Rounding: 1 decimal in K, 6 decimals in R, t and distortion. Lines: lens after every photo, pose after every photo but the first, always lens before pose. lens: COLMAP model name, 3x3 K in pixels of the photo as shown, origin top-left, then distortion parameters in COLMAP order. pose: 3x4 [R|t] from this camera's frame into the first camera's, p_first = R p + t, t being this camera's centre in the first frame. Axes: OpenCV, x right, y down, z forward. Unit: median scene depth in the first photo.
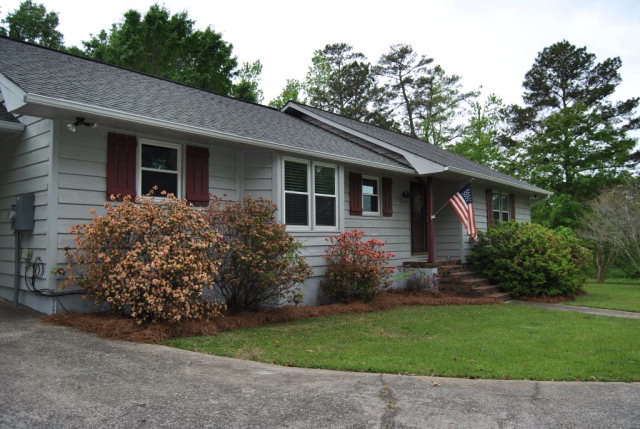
lens RADIAL K [[499.0, 0, 322.6], [0, 499.0, 210.3], [0, 0, 1]] dist [-0.091531, 0.028644]
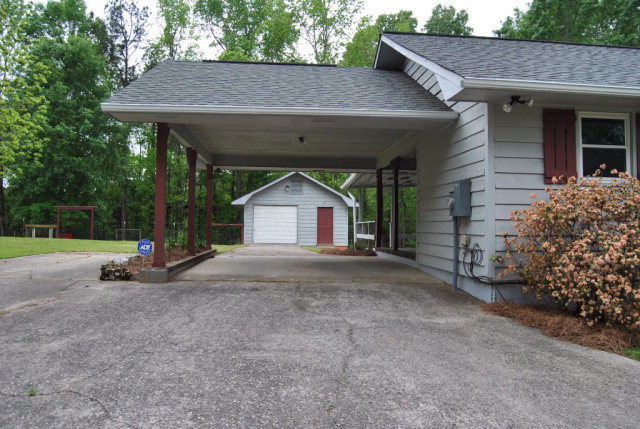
lens RADIAL K [[499.0, 0, 318.8], [0, 499.0, 215.6], [0, 0, 1]] dist [-0.091531, 0.028644]
pose [[0.694956, 0.001101, -0.719051, -0.083324], [0.028912, 0.999147, 0.029473, 0.000168], [0.718471, -0.041272, 0.694332, 0.067400]]
